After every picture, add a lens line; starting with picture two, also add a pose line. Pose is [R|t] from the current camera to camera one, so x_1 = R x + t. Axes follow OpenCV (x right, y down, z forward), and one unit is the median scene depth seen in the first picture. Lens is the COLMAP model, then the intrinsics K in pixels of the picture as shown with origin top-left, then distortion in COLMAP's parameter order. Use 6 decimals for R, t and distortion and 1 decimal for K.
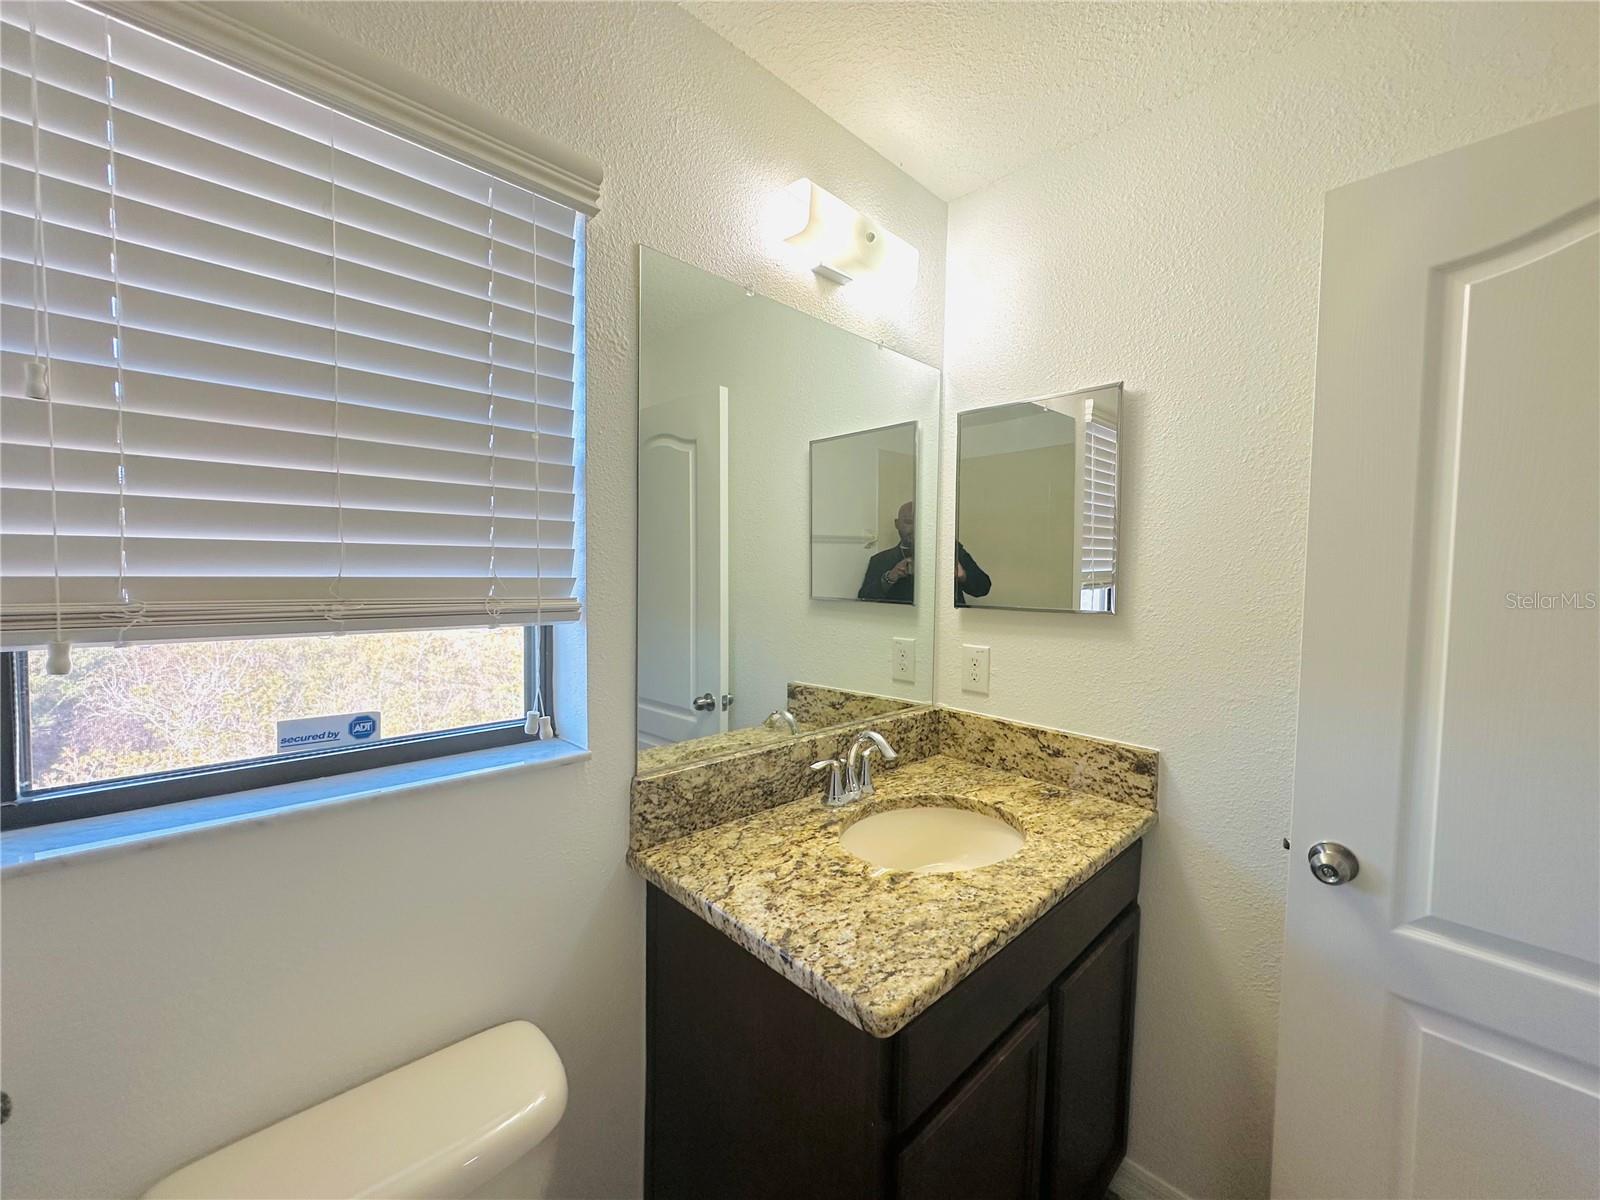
lens RADIAL K [[642.1, 0, 799.8], [0, 642.1, 593.5], [0, 0, 1]] dist [-0.005091, 0.001022]
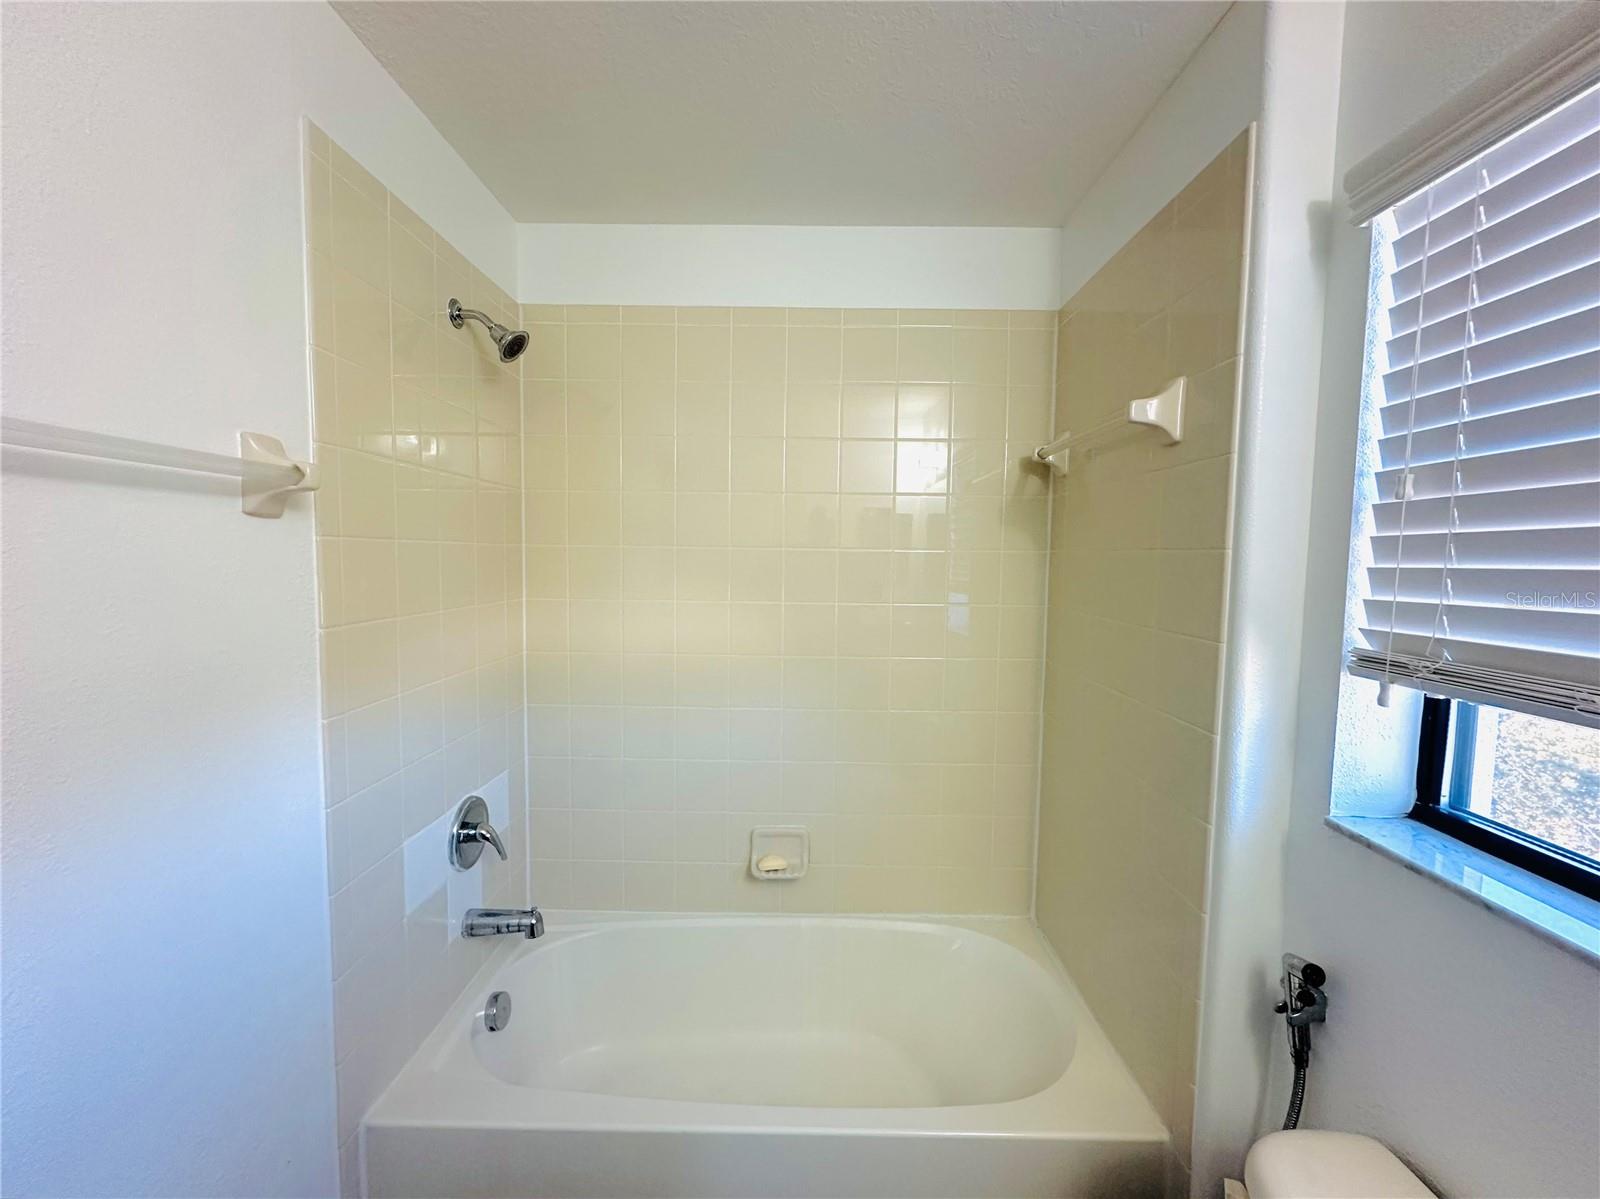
lens RADIAL K [[642.1, 0, 805.2], [0, 642.1, 602.7], [0, 0, 1]] dist [-0.005091, 0.001022]
pose [[-0.714579, 0.022589, -0.699190, 0.362264], [-0.055278, 0.994530, 0.088625, -0.080224], [0.697368, 0.101979, -0.709421, 0.623815]]
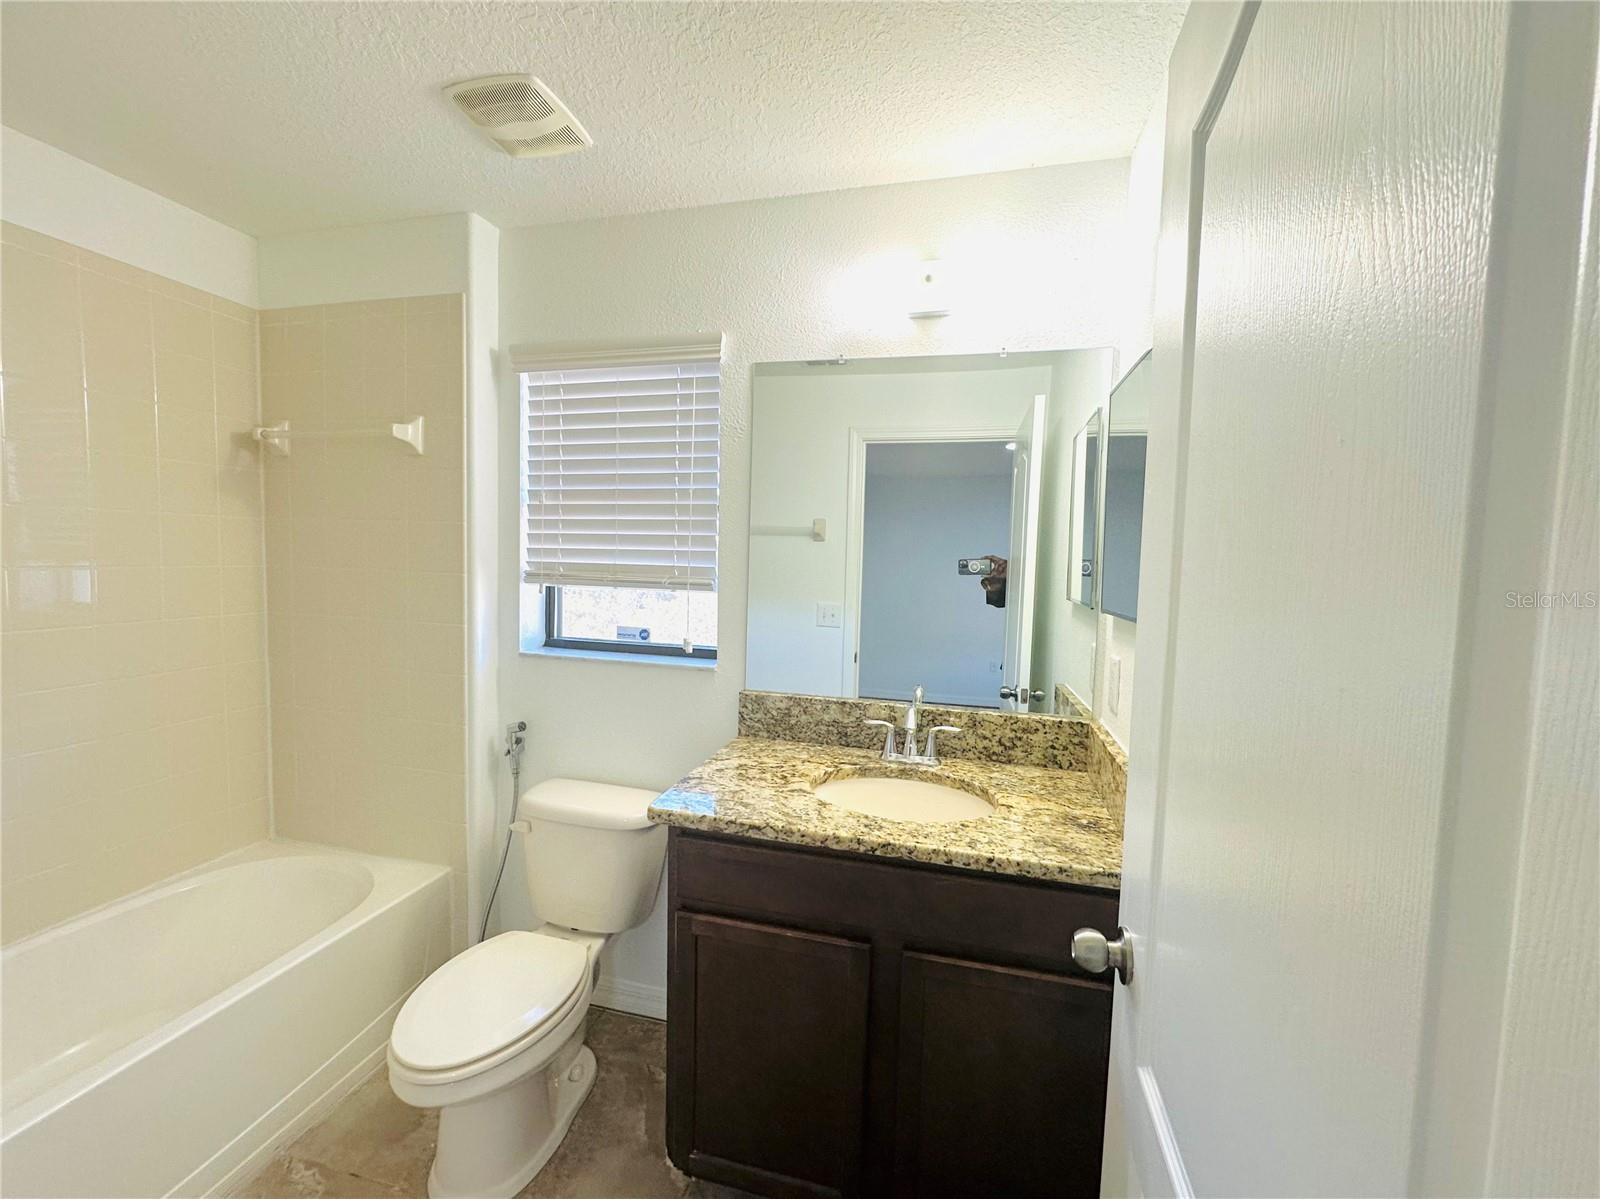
lens RADIAL K [[642.1, 0, 791.8], [0, 642.1, 593.3], [0, 0, 1]] dist [-0.005091, 0.001022]
pose [[0.514594, 0.041665, -0.856421, 1.187412], [-0.052584, 0.998472, 0.016980, 0.006441], [0.855820, 0.036296, 0.515999, 0.256797]]
